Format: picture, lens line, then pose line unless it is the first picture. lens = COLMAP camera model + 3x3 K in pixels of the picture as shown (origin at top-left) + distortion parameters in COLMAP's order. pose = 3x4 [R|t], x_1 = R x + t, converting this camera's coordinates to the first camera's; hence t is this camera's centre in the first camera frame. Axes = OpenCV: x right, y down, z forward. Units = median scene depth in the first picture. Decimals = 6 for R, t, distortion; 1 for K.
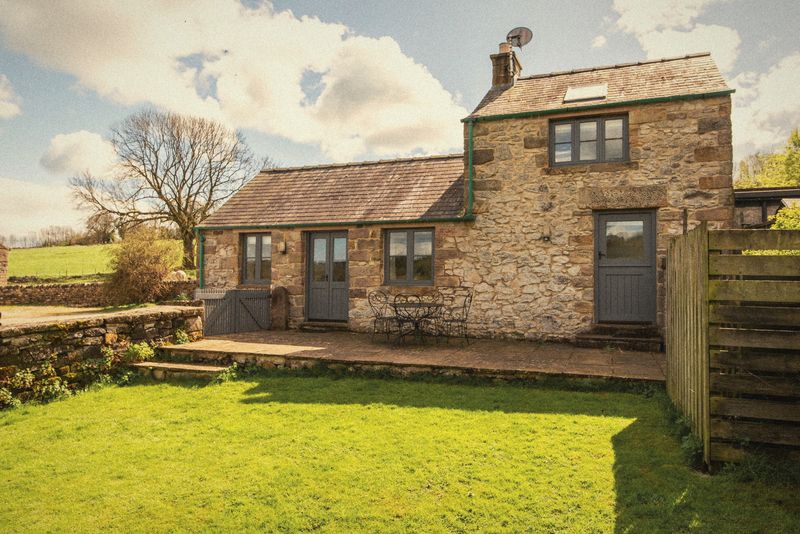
lens RADIAL K [[568.2, 0, 400.0], [0, 568.2, 267.0], [0, 0, 1]] dist [0.022190, -0.002447]
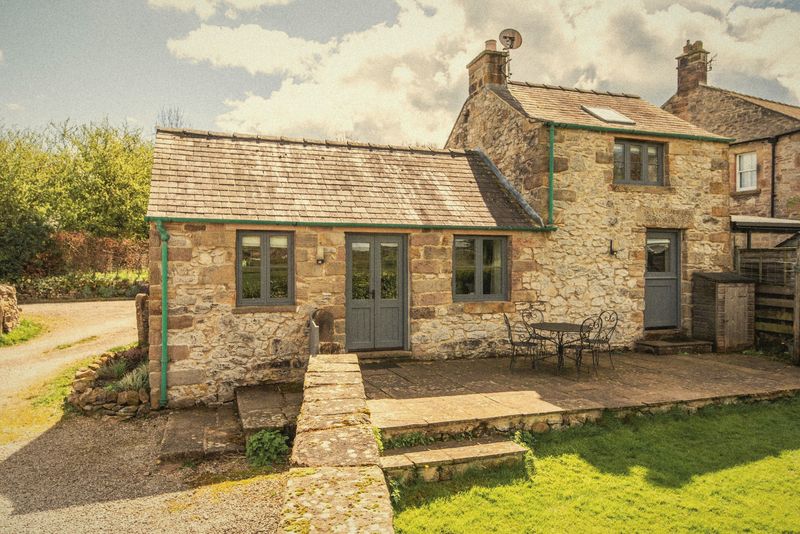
lens RADIAL K [[568.2, 0, 400.0], [0, 568.2, 267.0], [0, 0, 1]] dist [0.022190, -0.002447]
pose [[0.752168, -0.007308, 0.658930, -0.704204], [-0.013853, 0.999542, 0.026899, -0.045207], [-0.658825, -0.029361, 0.751723, 0.460918]]
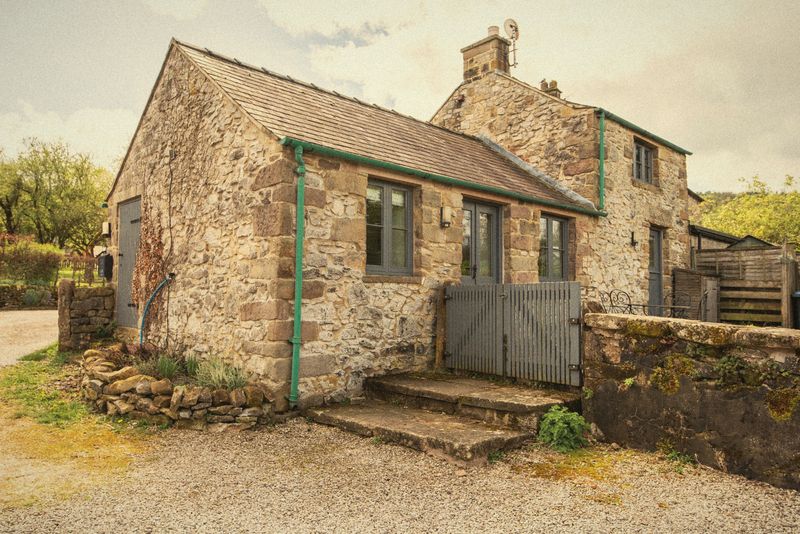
lens RADIAL K [[586.1, 0, 400.0], [0, 586.1, 267.0], [0, 0, 1]] dist [0.027586, 0.000154]
pose [[0.406944, 0.051689, 0.911989, -0.918556], [-0.035561, 0.998537, -0.040727, 0.054077], [-0.912761, -0.015858, 0.408187, 0.924390]]
